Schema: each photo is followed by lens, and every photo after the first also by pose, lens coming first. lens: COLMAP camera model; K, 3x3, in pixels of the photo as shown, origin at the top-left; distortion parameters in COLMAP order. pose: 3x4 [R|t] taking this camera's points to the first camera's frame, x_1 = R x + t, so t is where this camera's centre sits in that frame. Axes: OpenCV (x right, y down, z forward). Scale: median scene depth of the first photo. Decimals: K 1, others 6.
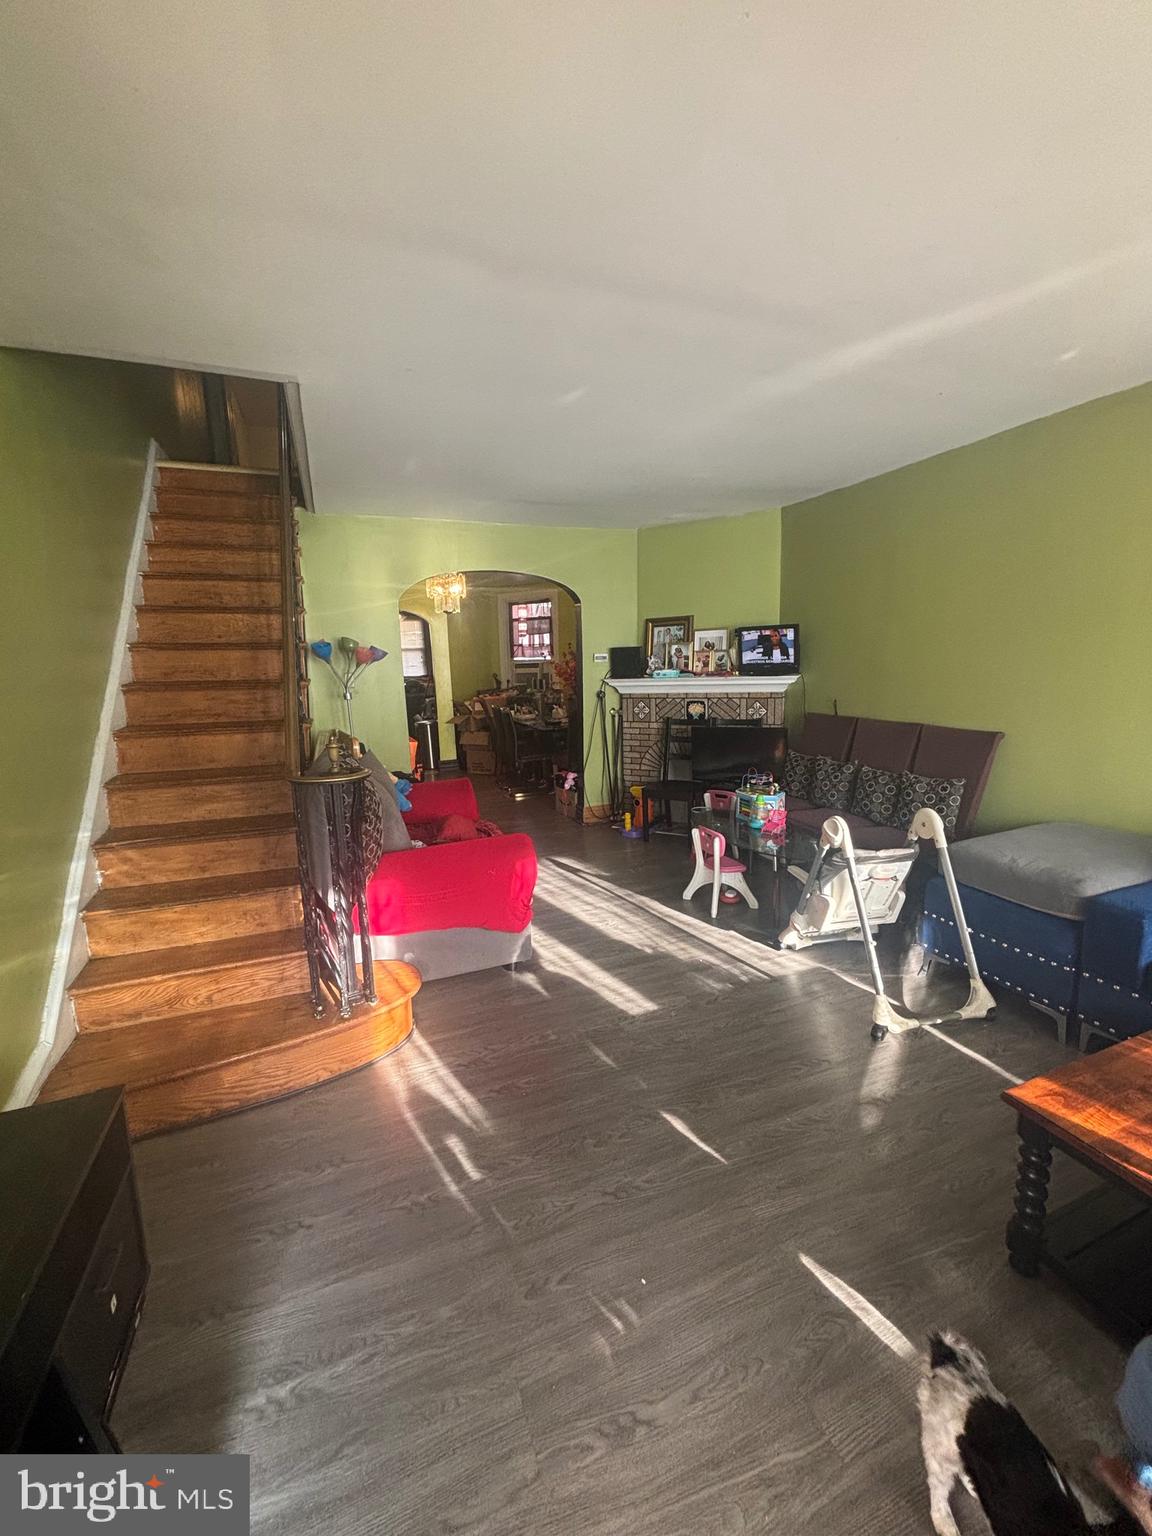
lens RADIAL K [[603.2, 0, 569.9], [0, 603.2, 762.3], [0, 0, 1]] dist [0.008313, 0.000174]
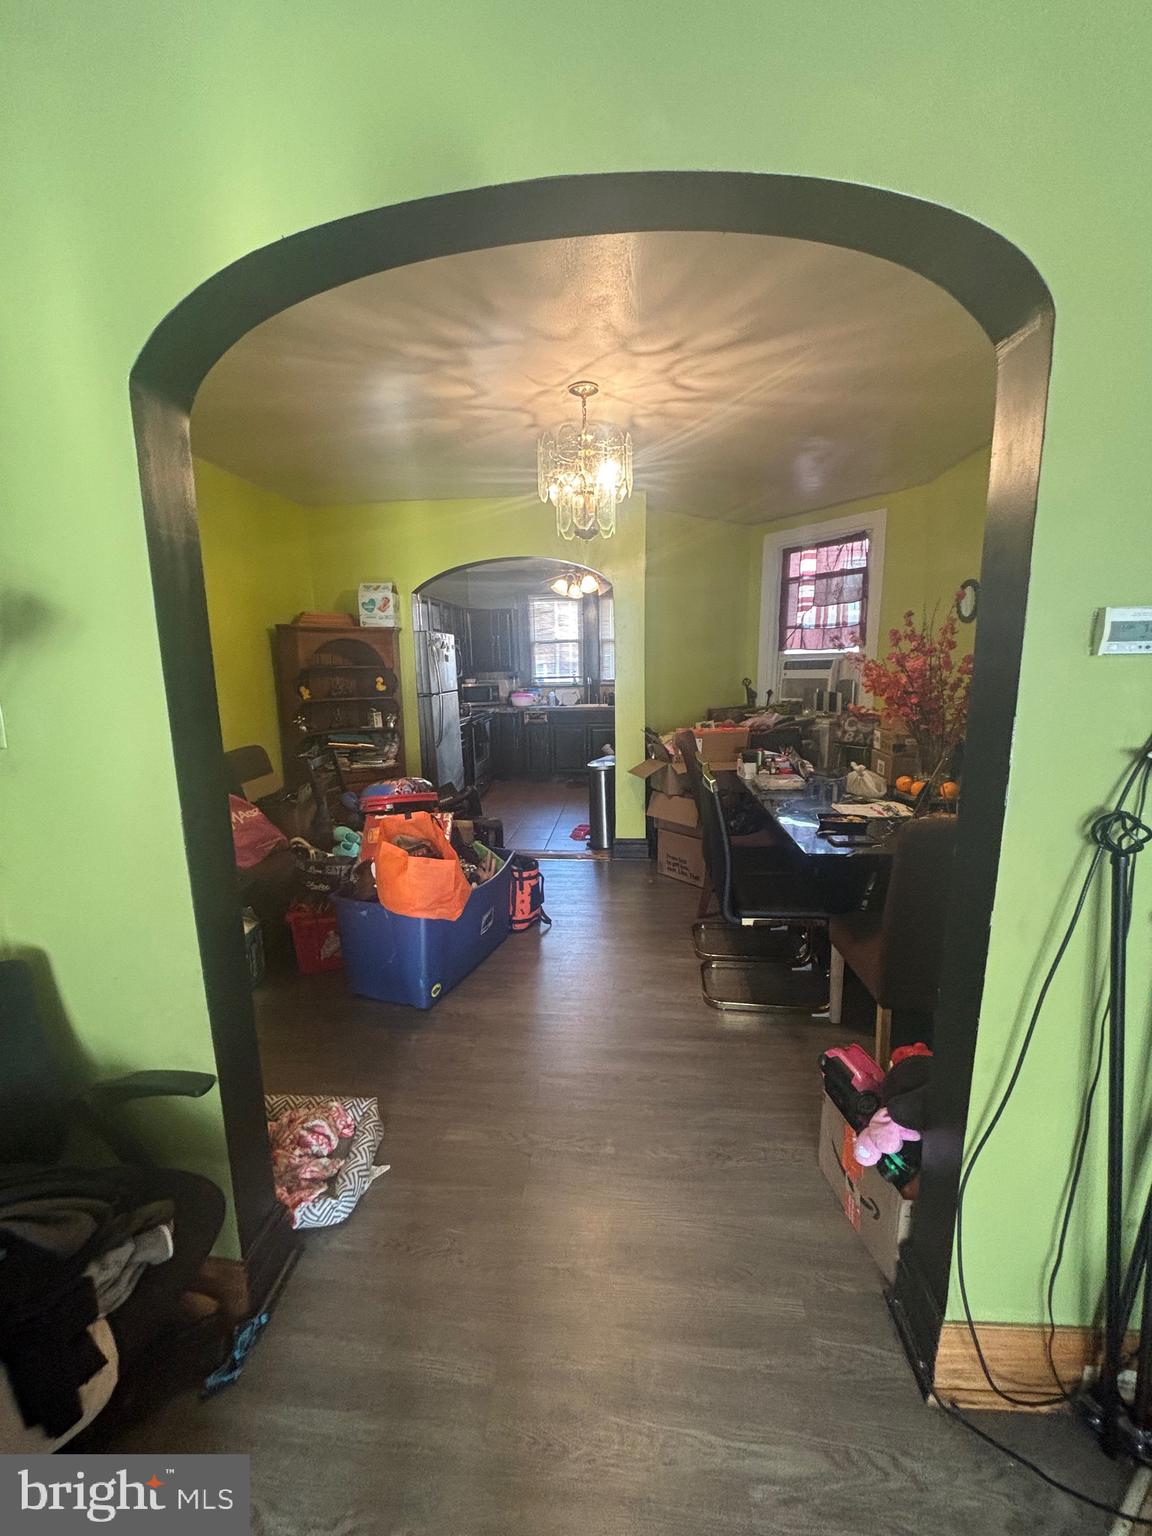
lens RADIAL K [[603.2, 0, 569.9], [0, 603.2, 762.3], [0, 0, 1]] dist [0.008313, 0.000174]
pose [[0.886682, 0.083817, -0.454720, -0.008385], [-0.080640, 0.996393, 0.026418, -0.073669], [0.455295, 0.013244, 0.890242, 0.443272]]
